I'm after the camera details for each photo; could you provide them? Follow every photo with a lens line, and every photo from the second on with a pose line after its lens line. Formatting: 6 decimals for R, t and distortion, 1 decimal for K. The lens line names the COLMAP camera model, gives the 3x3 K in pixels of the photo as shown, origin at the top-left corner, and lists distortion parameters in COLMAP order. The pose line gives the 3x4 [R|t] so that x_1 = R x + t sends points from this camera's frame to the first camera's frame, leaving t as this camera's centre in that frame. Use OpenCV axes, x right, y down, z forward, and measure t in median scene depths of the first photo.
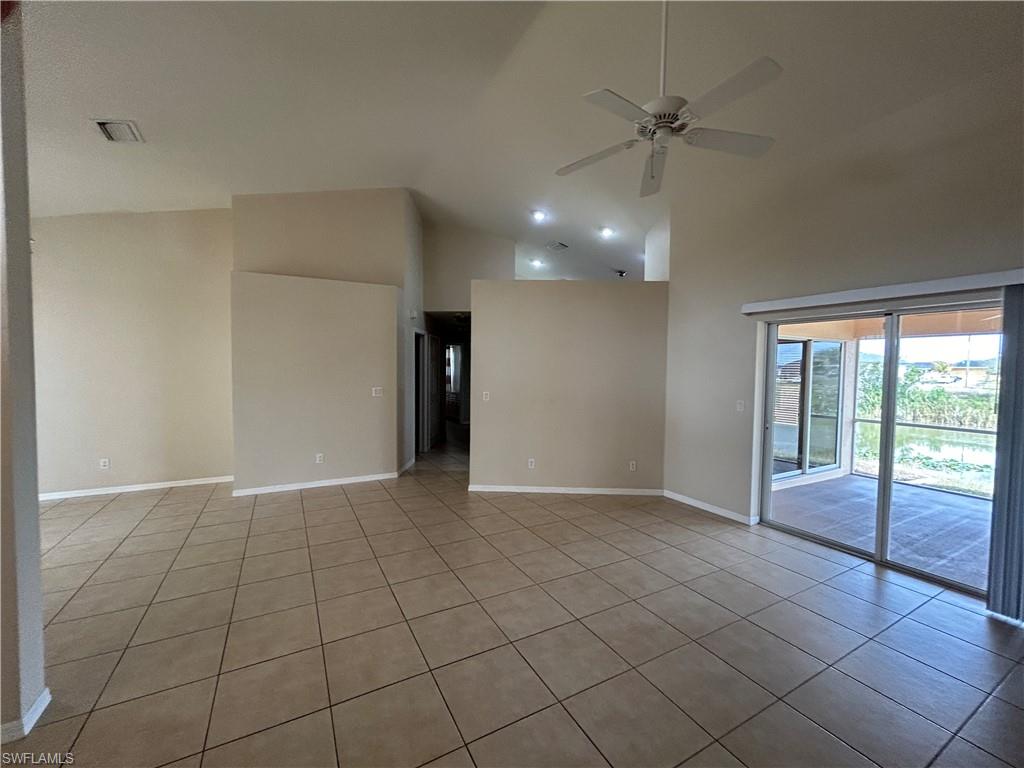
lens RADIAL K [[415.7, 0, 511.5], [0, 415.7, 384.5], [0, 0, 1]] dist [-0.001144, 0.001009]
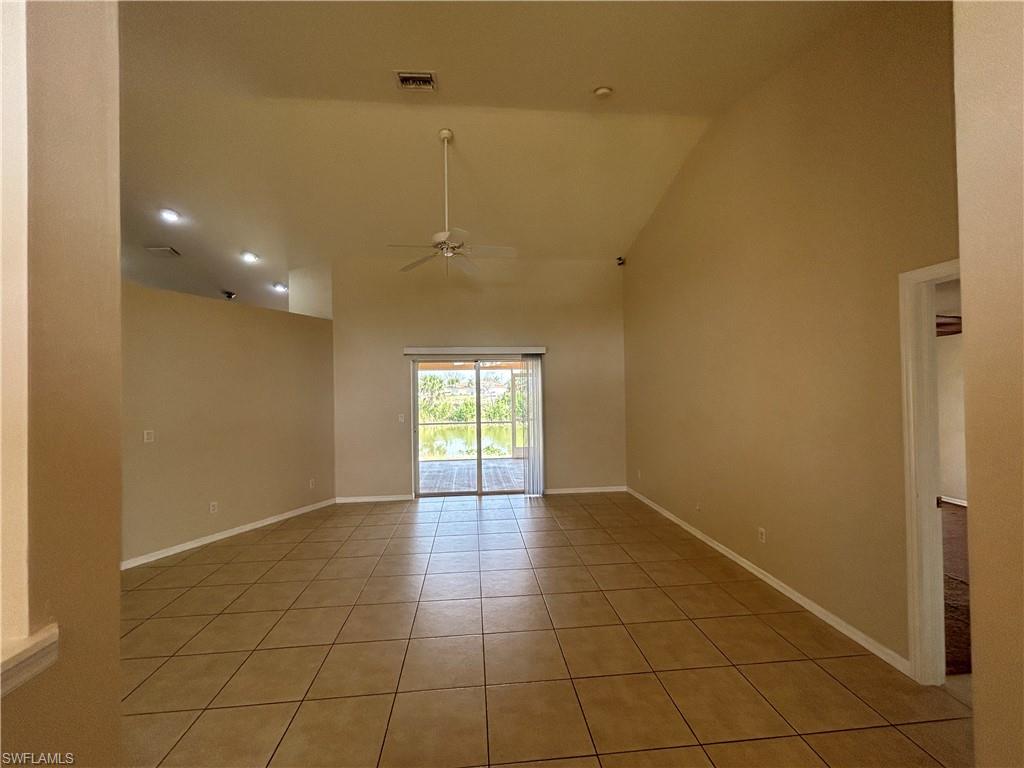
lens RADIAL K [[415.7, 0, 511.5], [0, 415.7, 384.5], [0, 0, 1]] dist [-0.001144, 0.001009]
pose [[0.391533, -0.009077, 0.920120, -0.506106], [0.060583, 0.998036, -0.015934, -0.014206], [-0.918168, 0.061982, 0.391313, 0.074607]]
